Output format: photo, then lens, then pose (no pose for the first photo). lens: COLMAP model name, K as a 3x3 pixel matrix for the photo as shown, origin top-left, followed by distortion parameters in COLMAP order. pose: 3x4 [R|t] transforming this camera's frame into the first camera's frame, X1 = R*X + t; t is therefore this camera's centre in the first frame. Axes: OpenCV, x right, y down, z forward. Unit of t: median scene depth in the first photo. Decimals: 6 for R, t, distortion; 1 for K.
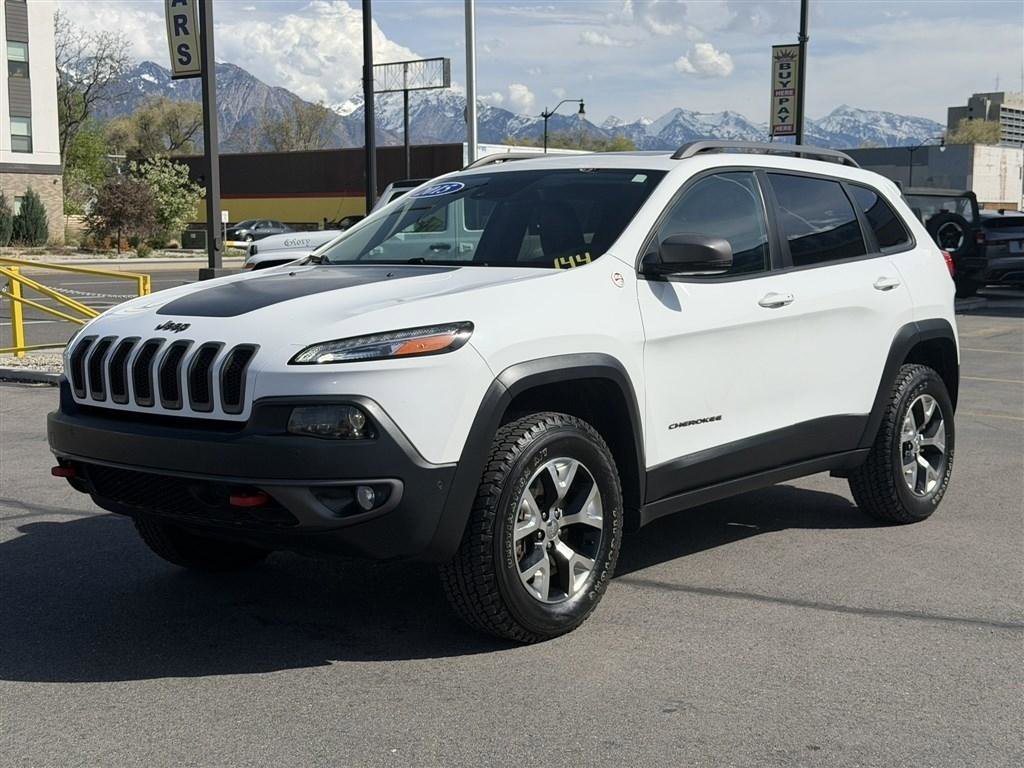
lens RADIAL K [[1587.5, 0, 512.0], [0, 1587.5, 384.0], [0, 0, 1]] dist [0.002520, -2.315218]
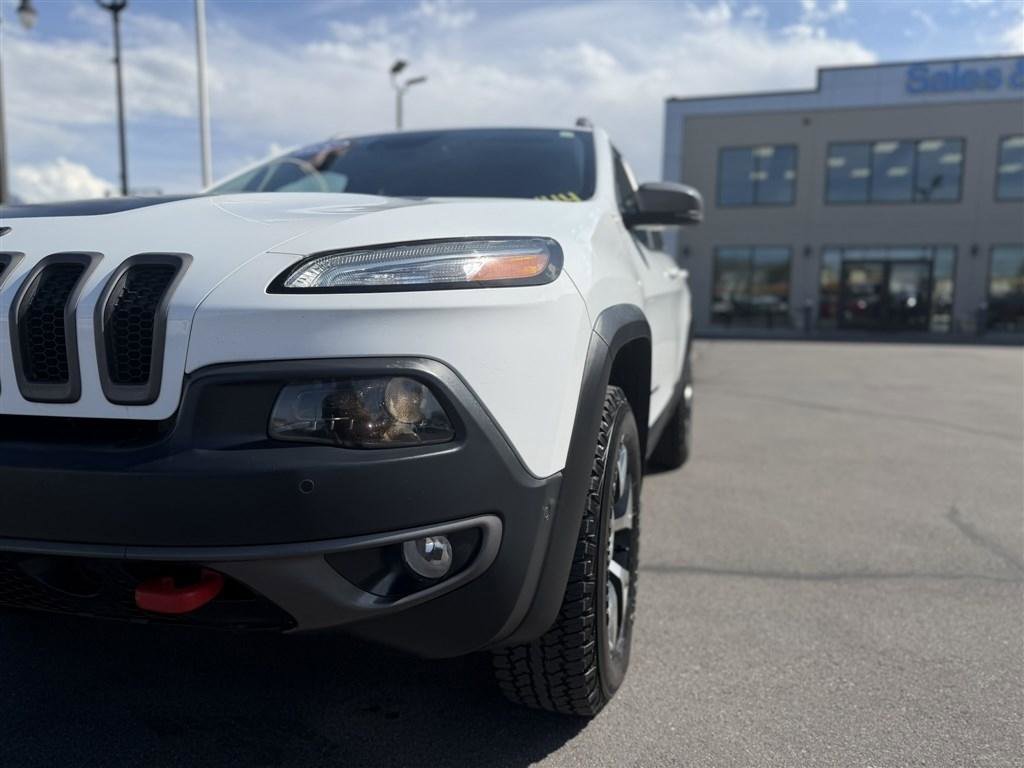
lens RADIAL K [[732.1, 0, 512.0], [0, 732.1, 384.0], [0, 0, 1]] dist [-0.002828, -0.000227]
pose [[0.923681, -0.028889, 0.382072, -0.154865], [0.023915, 0.999556, 0.017763, 0.011985], [-0.382416, -0.007270, 0.923962, 0.761542]]
